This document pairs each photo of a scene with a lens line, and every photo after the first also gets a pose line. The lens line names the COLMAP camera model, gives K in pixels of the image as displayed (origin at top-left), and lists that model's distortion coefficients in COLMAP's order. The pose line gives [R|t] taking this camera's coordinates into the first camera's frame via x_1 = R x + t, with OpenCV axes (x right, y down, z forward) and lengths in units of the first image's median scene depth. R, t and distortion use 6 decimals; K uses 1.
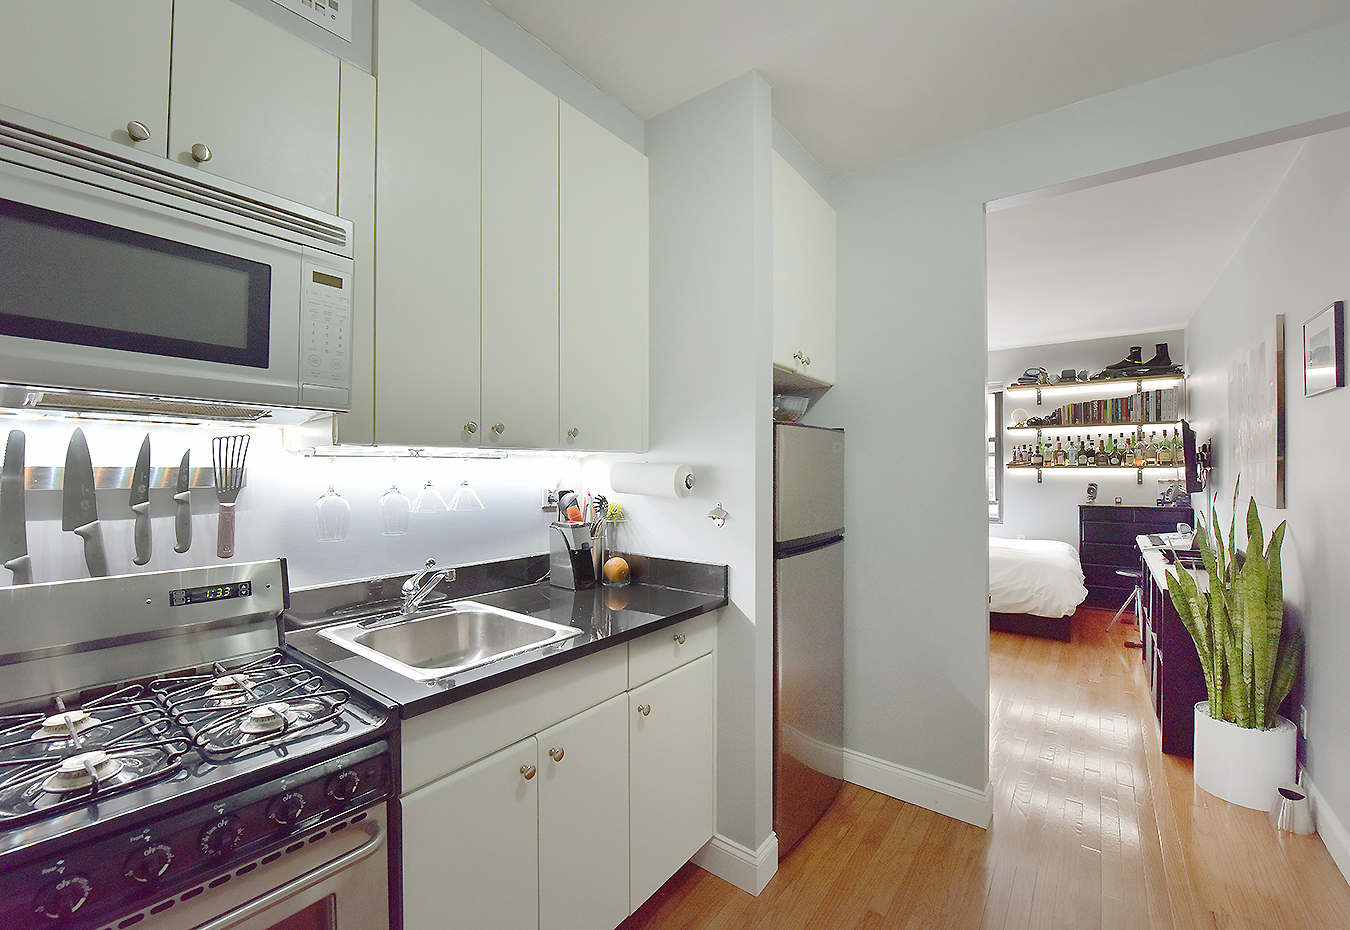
lens RADIAL K [[562.3, 0, 675.0], [0, 562.3, 465.0], [0, 0, 1]] dist [-0.000664, -0.000129]
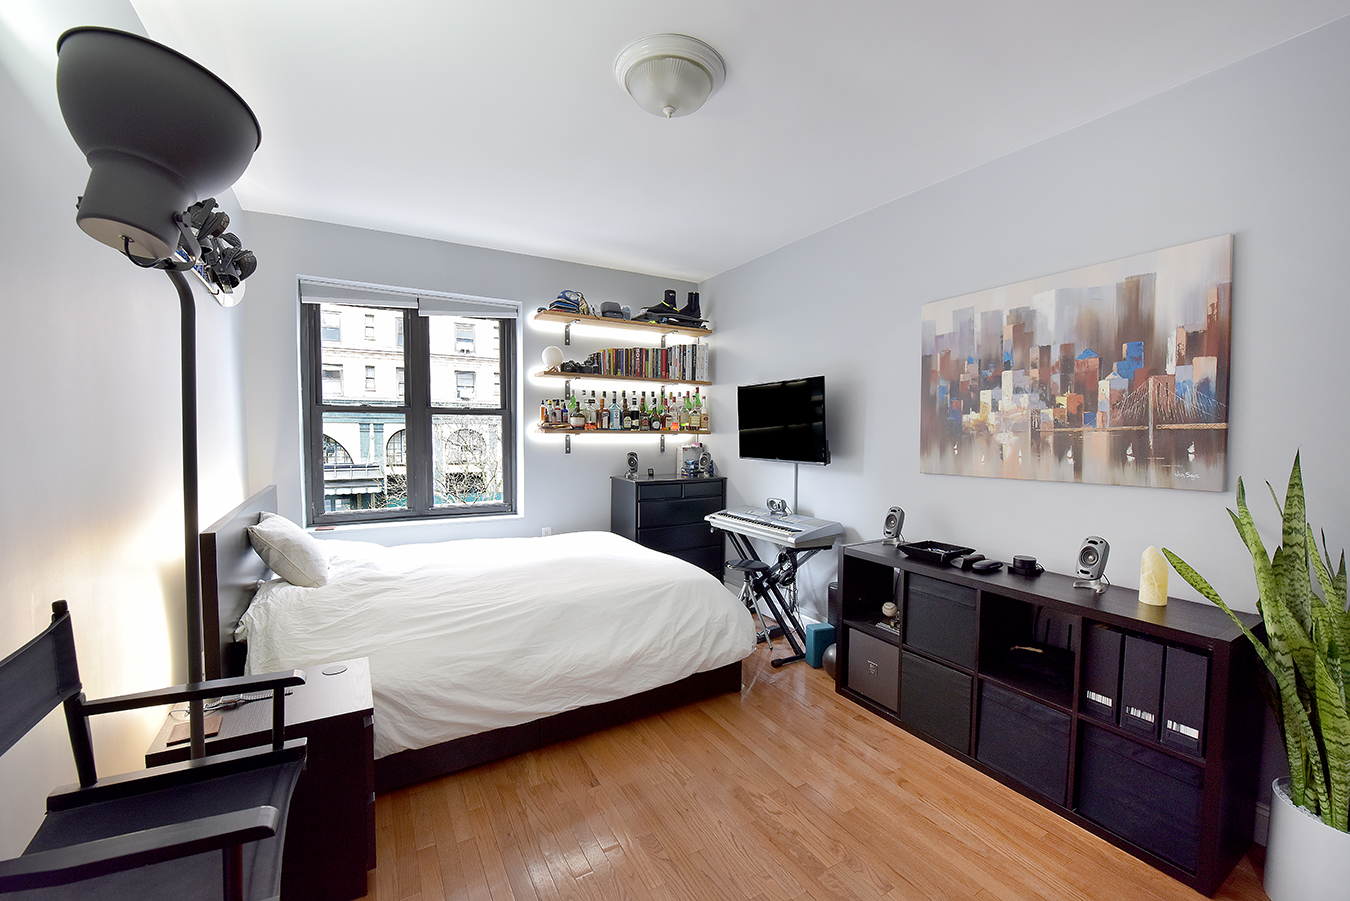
lens RADIAL K [[549.6, 0, 675.0], [0, 549.6, 450.5], [0, 0, 1]] dist [-0.000774, -0.000087]
pose [[0.388864, -0.022807, 0.921013, 0.055520], [-0.010694, 0.999514, 0.029267, 0.006125], [-0.921233, -0.021230, 0.388431, 0.654132]]
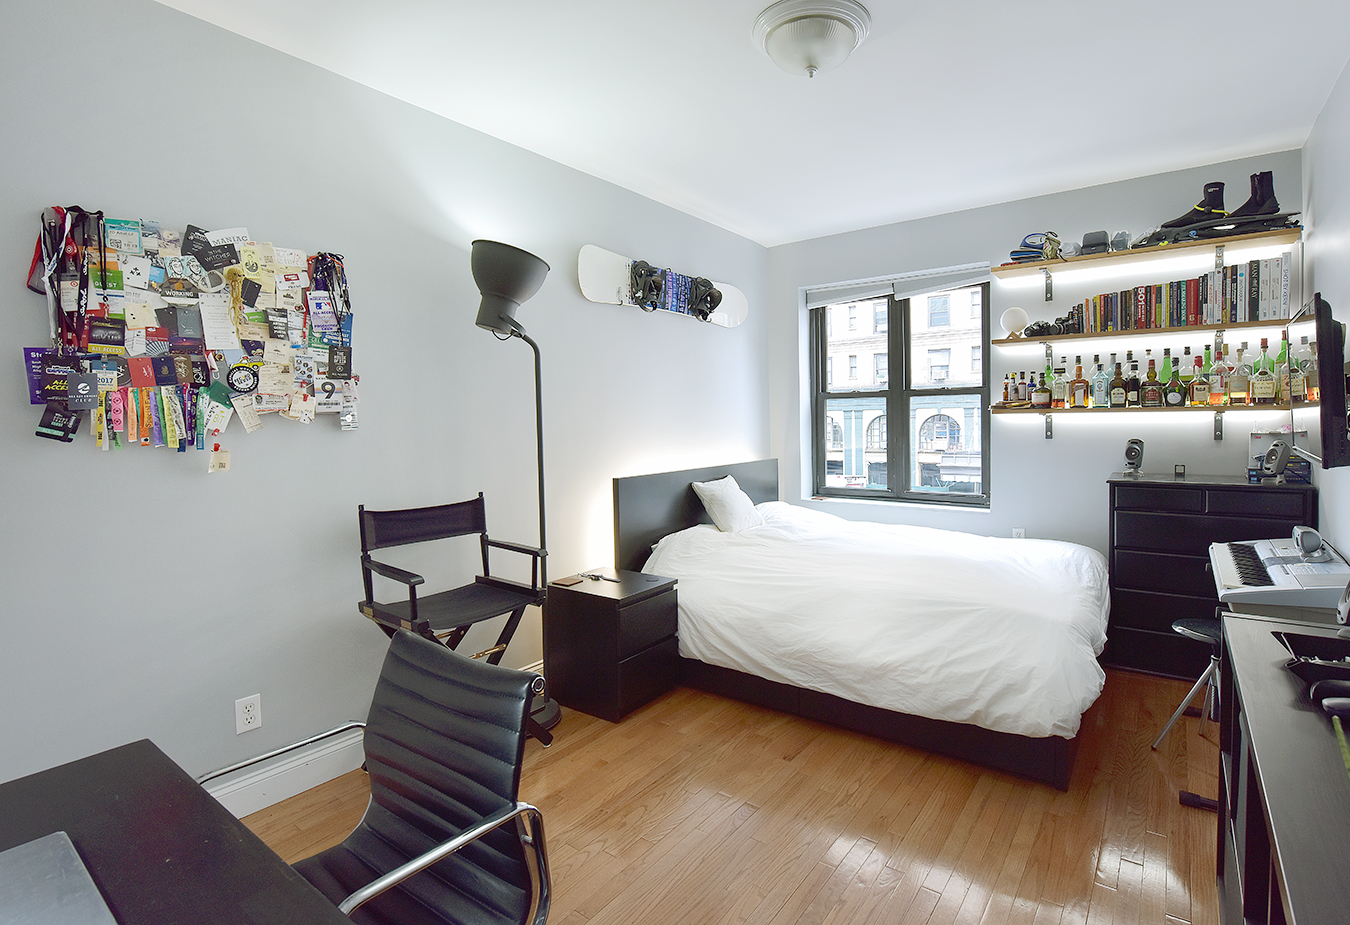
lens RADIAL K [[651.5, 0, 731.9], [0, 651.5, 434.2], [0, 0, 1]] dist [-0.002711, -0.000251]
pose [[0.998751, -0.007689, 0.049361, 0.324742], [0.006360, 0.999615, 0.027018, 0.007865], [-0.049550, -0.026670, 0.998415, 0.393248]]
